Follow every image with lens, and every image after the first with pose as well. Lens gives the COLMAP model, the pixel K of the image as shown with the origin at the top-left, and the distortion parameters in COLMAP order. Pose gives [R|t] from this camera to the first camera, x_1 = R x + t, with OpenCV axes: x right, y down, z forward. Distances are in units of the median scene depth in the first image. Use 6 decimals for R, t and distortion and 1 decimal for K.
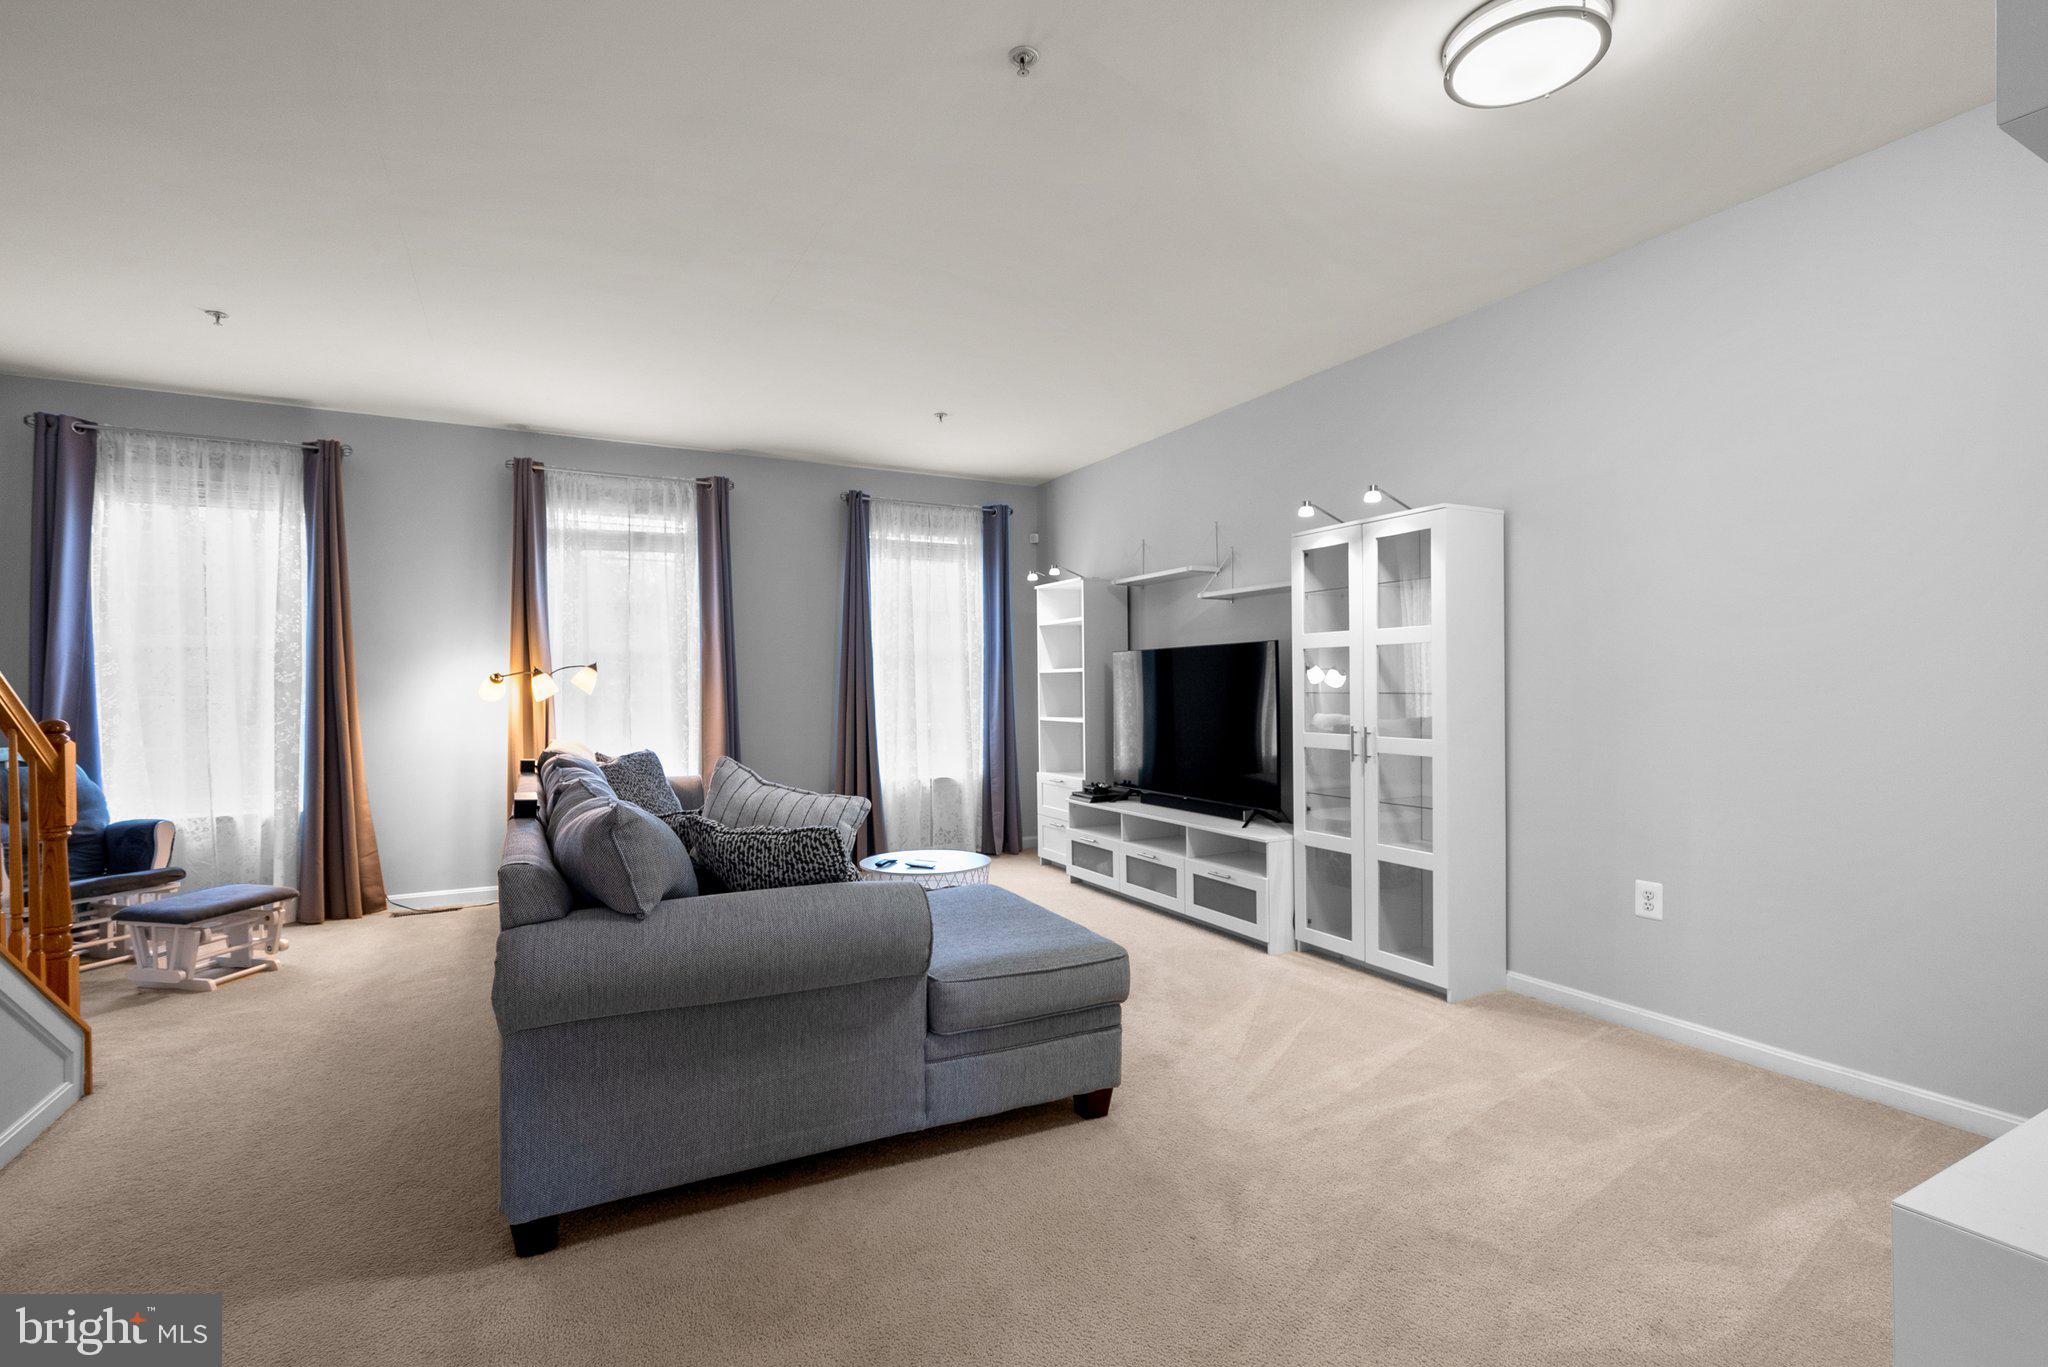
lens RADIAL K [[952.5, 0, 1029.1], [0, 952.5, 679.8], [0, 0, 1]] dist [0.000737, -0.000050]
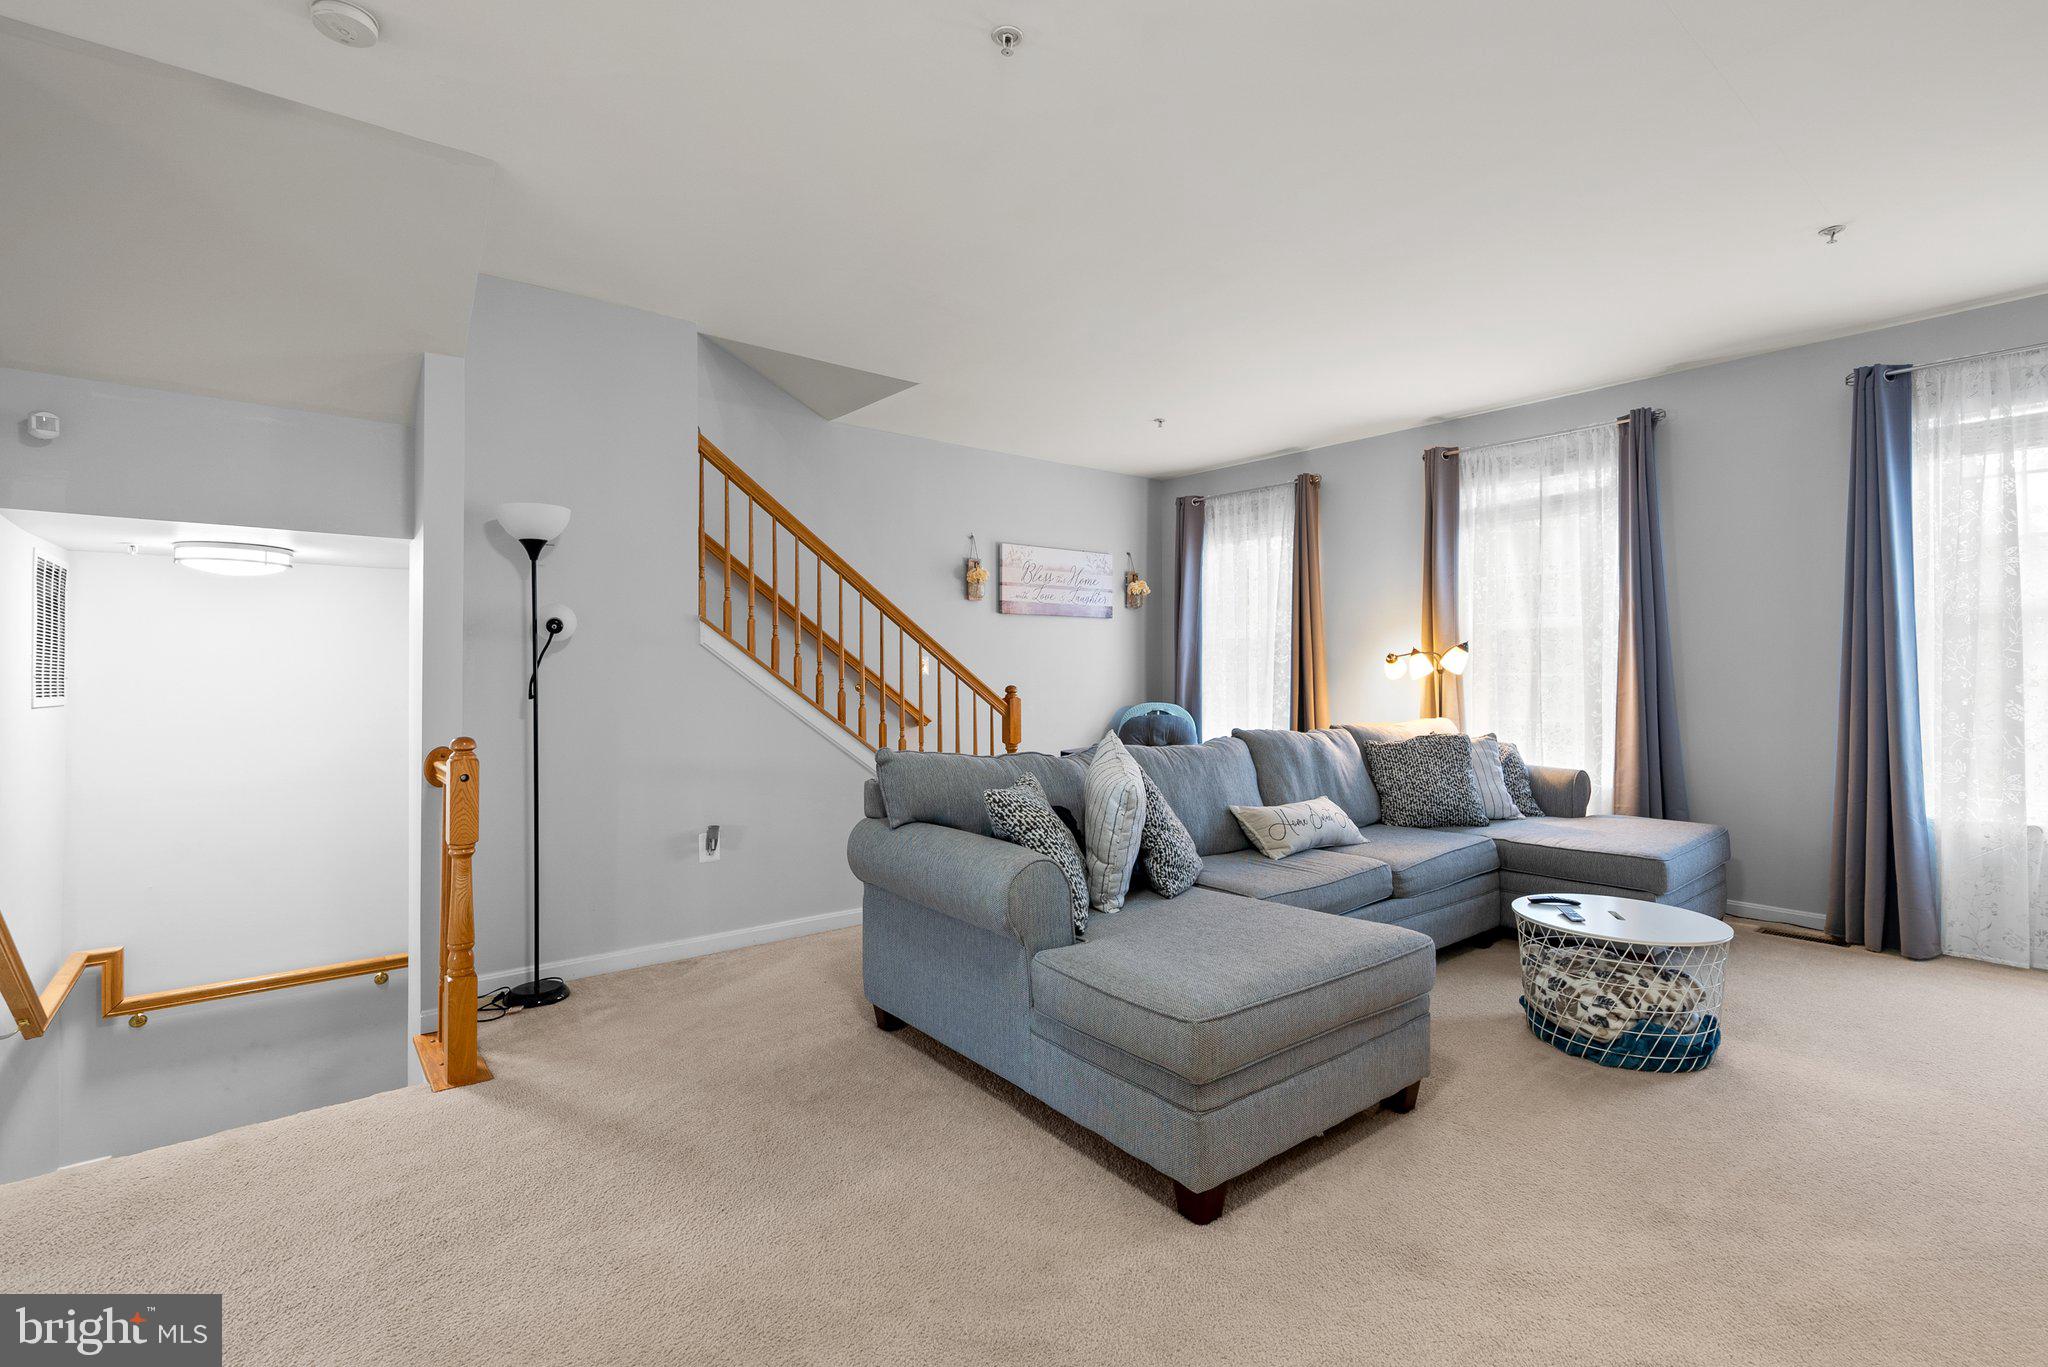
lens RADIAL K [[952.5, 0, 1029.1], [0, 952.5, 679.8], [0, 0, 1]] dist [0.000737, -0.000050]
pose [[0.195264, 0.016596, -0.980610, 0.398788], [0.014713, 0.999695, 0.019849, -0.005441], [0.980640, -0.018303, 0.194960, 0.343142]]
